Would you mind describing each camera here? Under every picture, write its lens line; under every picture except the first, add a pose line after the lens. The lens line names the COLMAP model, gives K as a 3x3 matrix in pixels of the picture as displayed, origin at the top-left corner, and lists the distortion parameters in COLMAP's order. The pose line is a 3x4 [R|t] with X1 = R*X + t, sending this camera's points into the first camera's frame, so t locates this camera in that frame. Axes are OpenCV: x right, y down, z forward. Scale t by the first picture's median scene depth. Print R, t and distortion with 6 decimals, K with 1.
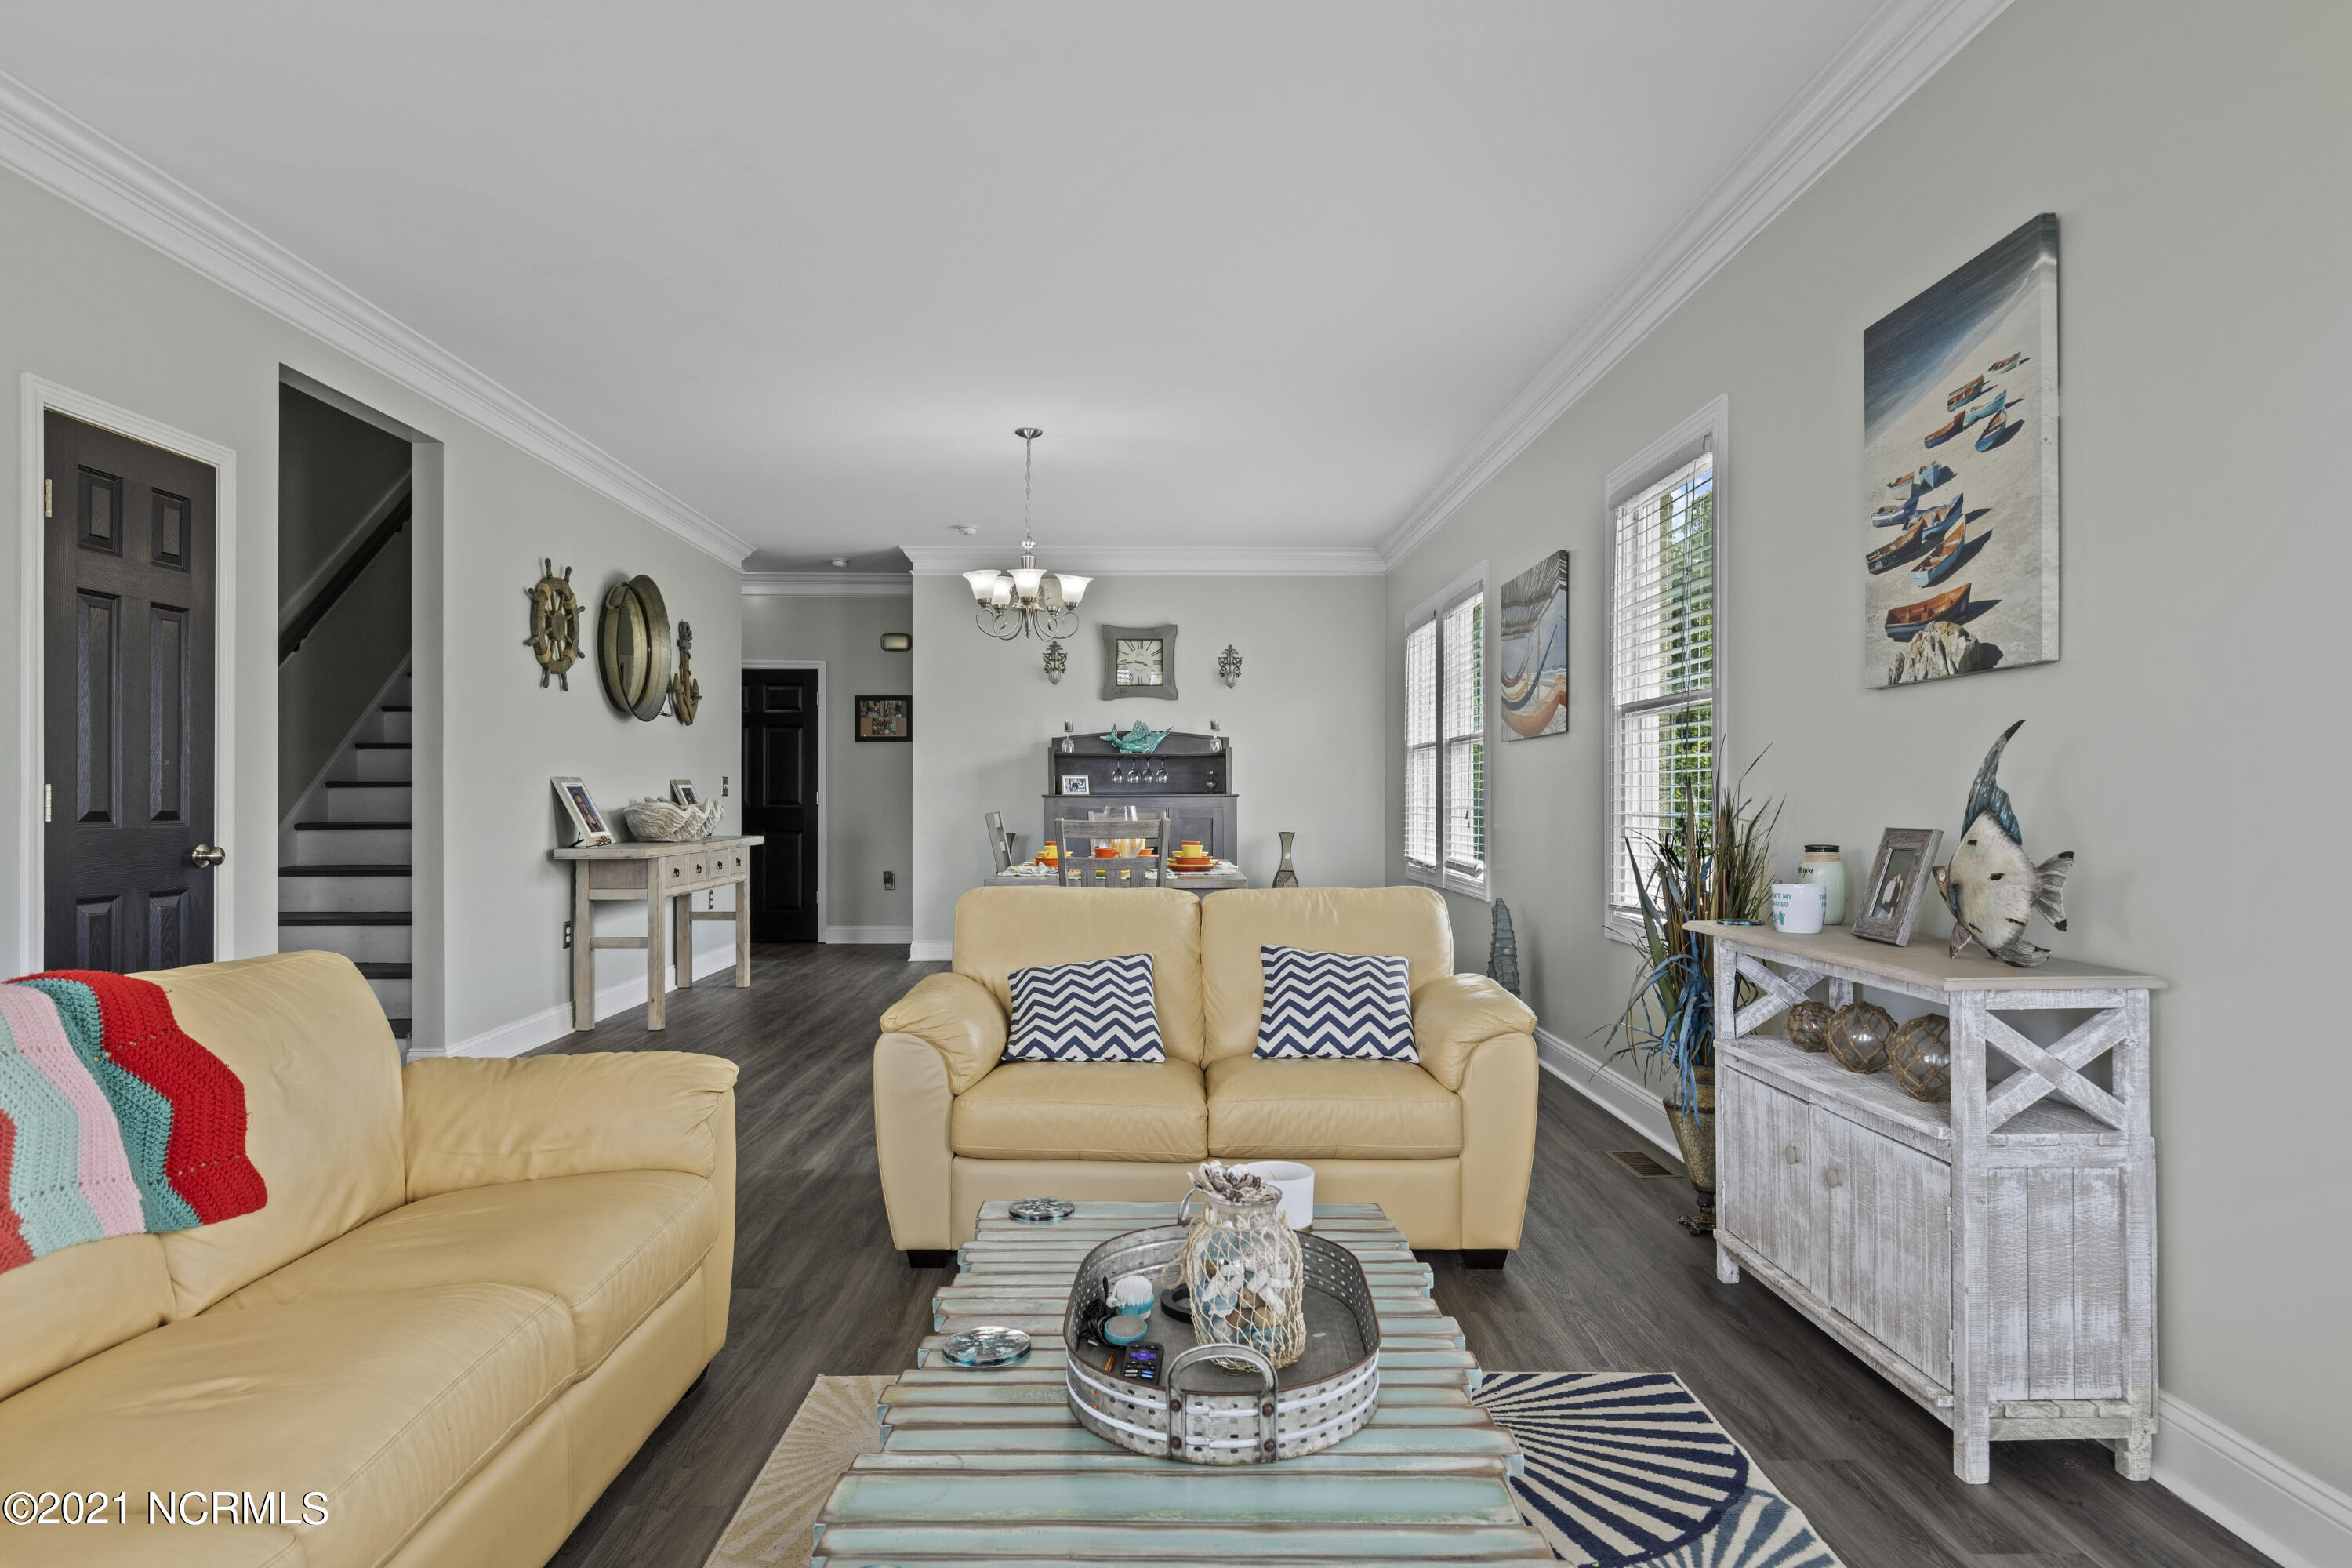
lens RADIAL K [[1379.2, 0, 1171.0], [0, 1379.2, 787.4], [0, 0, 1]] dist [0.009915, 0.000137]
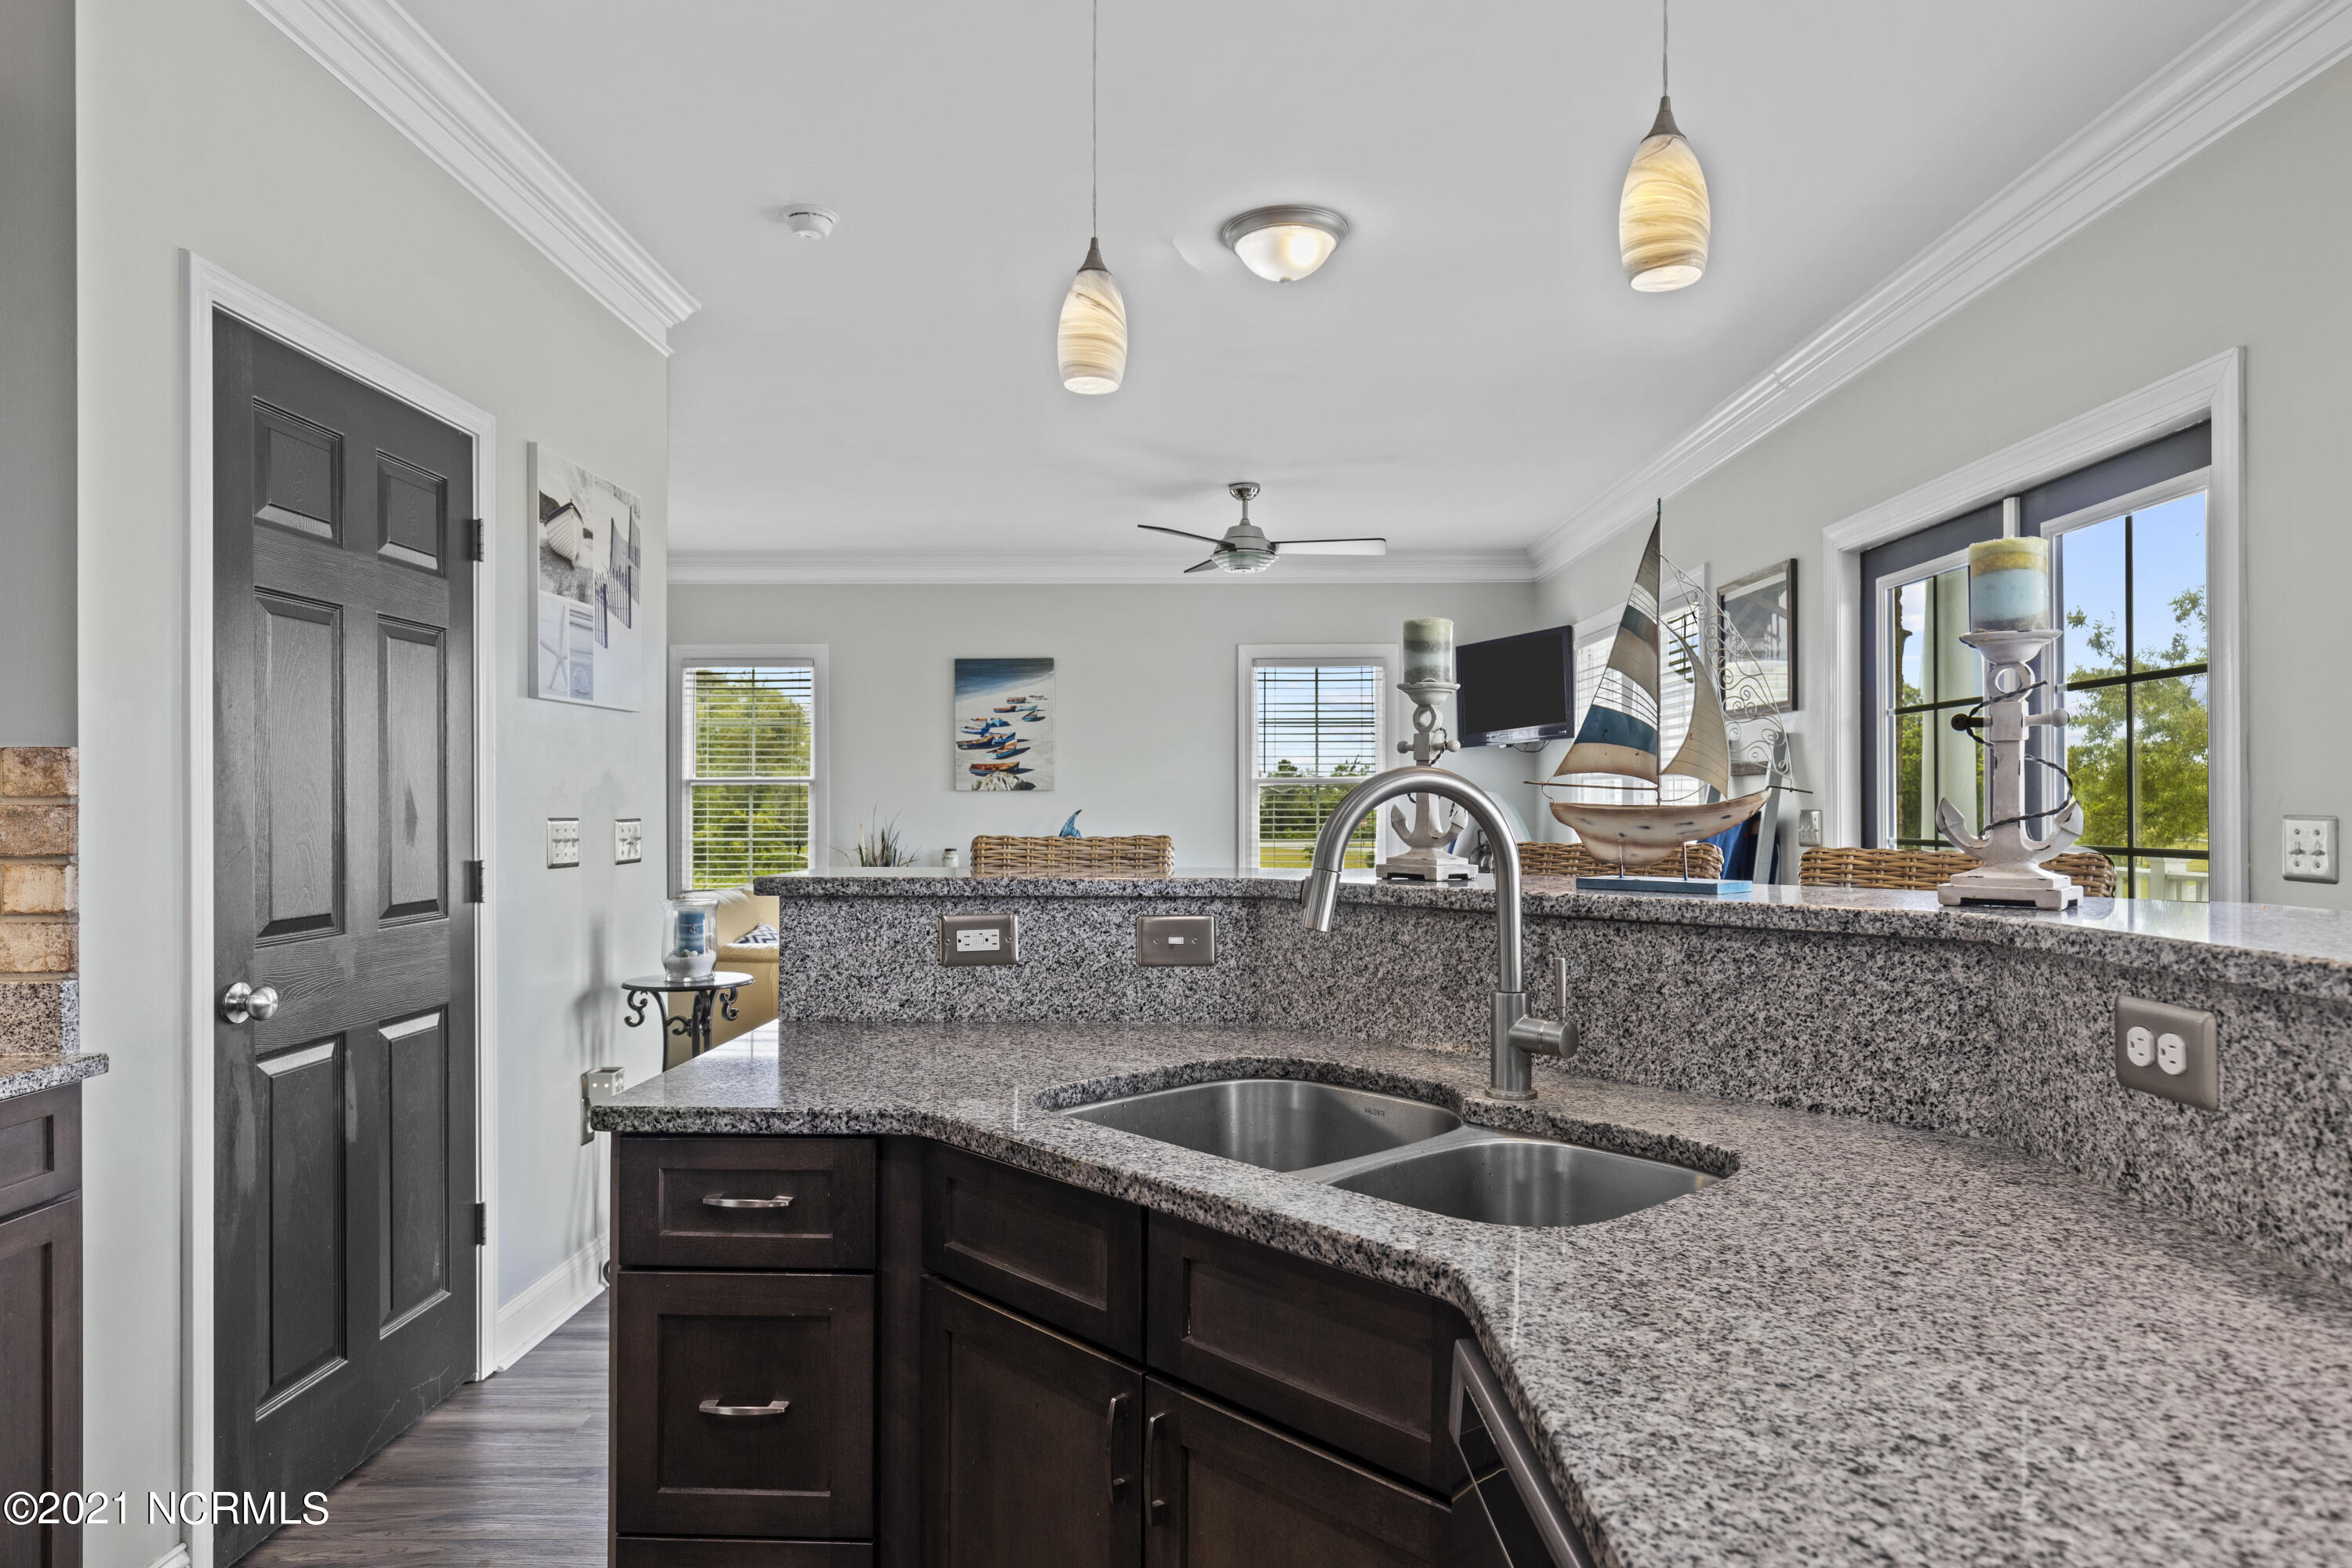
lens RADIAL K [[1379.2, 0, 1179.5], [0, 1379.2, 799.3], [0, 0, 1]] dist [0.009915, 0.000137]
pose [[0.031195, 0.010623, 0.999457, -2.506600], [-0.011541, 0.999881, -0.010268, -0.034925], [-0.999447, -0.011214, 0.031314, 0.537292]]
